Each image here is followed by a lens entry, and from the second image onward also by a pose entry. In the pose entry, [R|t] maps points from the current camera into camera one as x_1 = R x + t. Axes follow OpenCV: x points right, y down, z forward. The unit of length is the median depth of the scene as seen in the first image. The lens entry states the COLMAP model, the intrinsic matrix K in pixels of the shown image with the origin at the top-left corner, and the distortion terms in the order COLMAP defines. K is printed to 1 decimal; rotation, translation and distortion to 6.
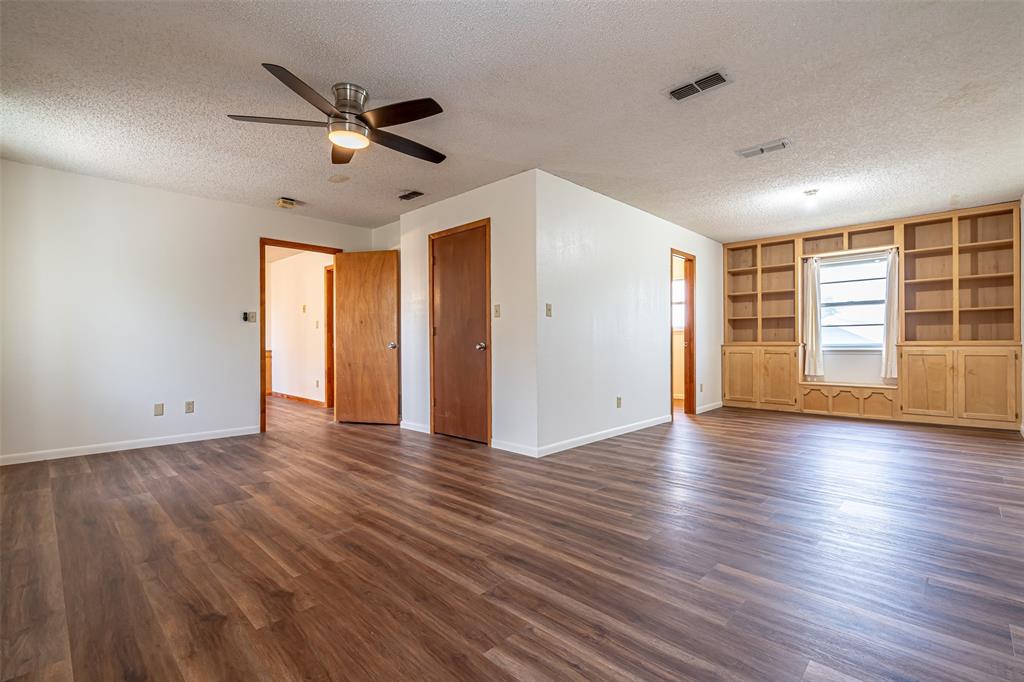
lens RADIAL K [[465.1, 0, 517.1], [0, 465.1, 339.2], [0, 0, 1]] dist [-0.002735, 0.000594]
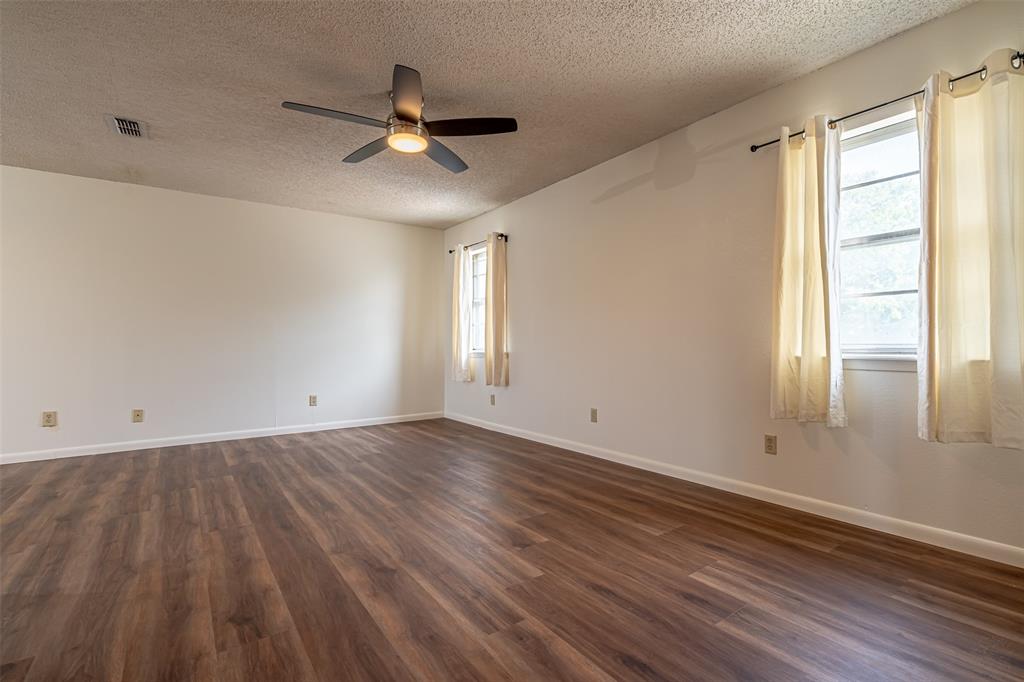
lens RADIAL K [[465.1, 0, 517.1], [0, 465.1, 339.2], [0, 0, 1]] dist [-0.002735, 0.000594]
pose [[-0.977727, 0.015766, 0.209286, -0.757841], [0.012800, 0.999798, -0.015518, 0.024617], [-0.209488, -0.012493, -0.977731, 1.841350]]
